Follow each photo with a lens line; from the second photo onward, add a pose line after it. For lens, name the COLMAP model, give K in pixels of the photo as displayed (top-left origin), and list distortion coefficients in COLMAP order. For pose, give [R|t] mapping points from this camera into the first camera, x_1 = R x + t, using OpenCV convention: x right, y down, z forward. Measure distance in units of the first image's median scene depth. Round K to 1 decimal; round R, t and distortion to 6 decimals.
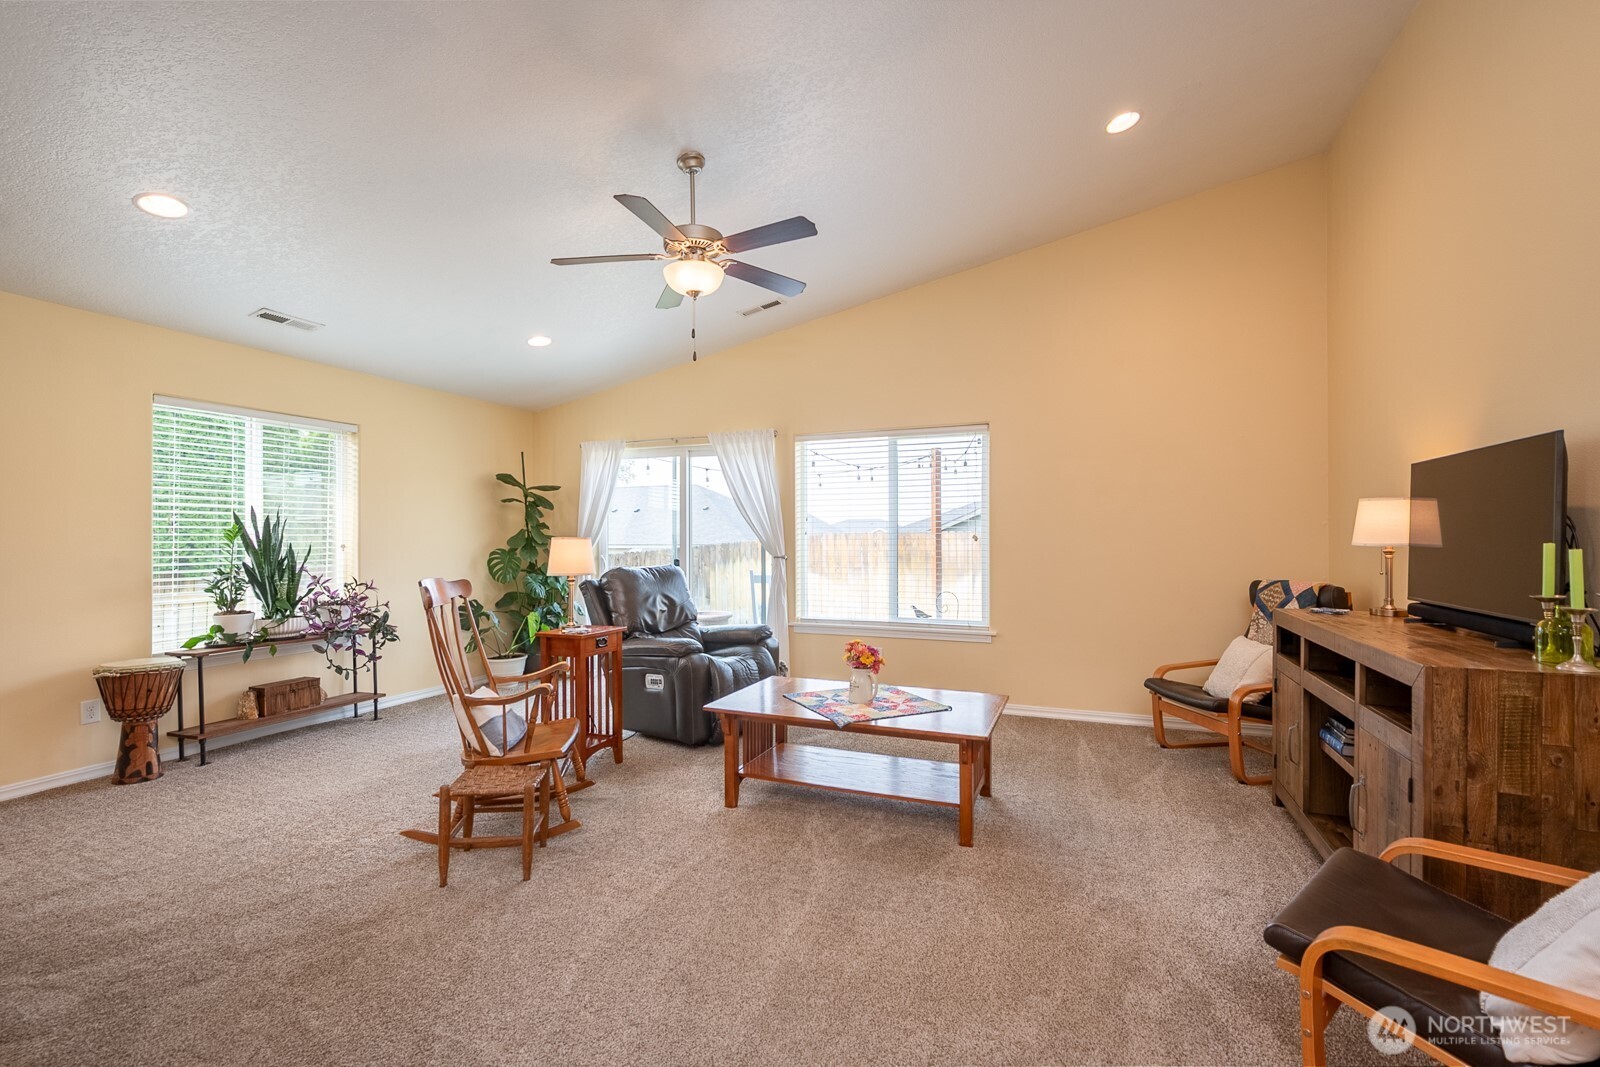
lens RADIAL K [[732.5, 0, 800.0], [0, 732.5, 541.0], [0, 0, 1]] dist [0.000043, 0.000017]
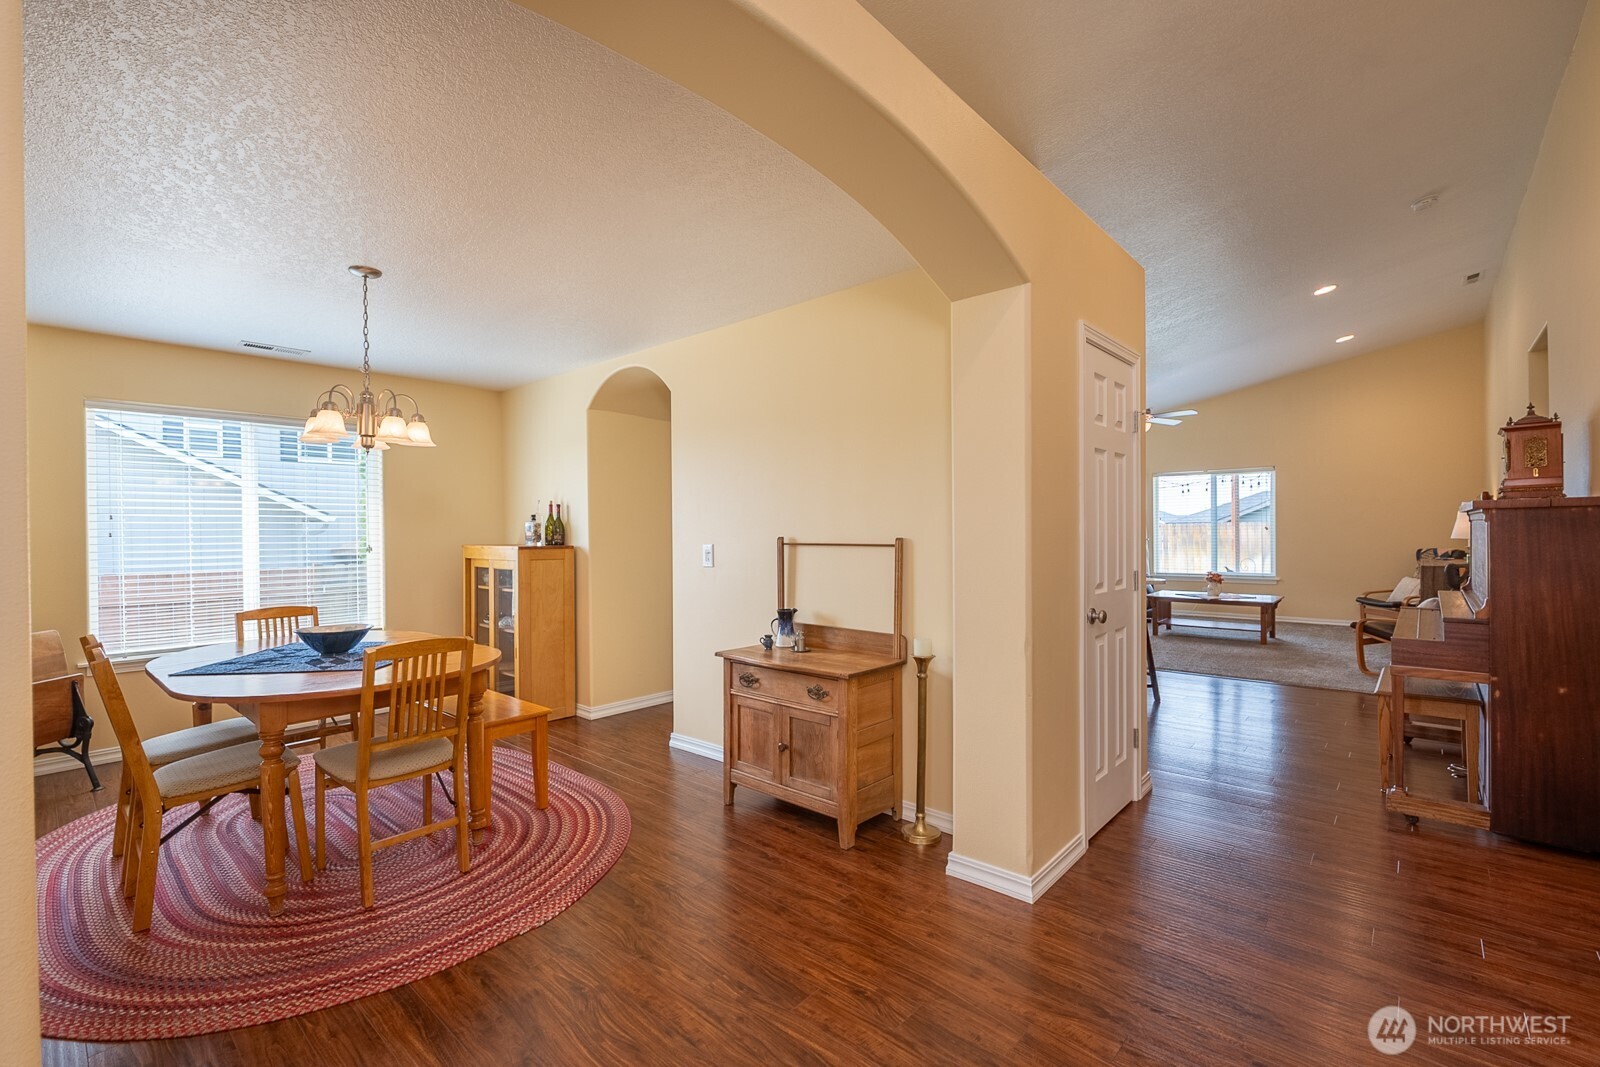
lens RADIAL K [[690.6, 0, 797.4], [0, 690.6, 531.2], [0, 0, 1]] dist [0.000749, -0.000039]
pose [[0.936513, -0.008882, -0.350519, -0.250725], [0.010014, 0.999949, 0.001417, -0.012156], [0.350489, -0.004837, 0.936555, -1.026439]]
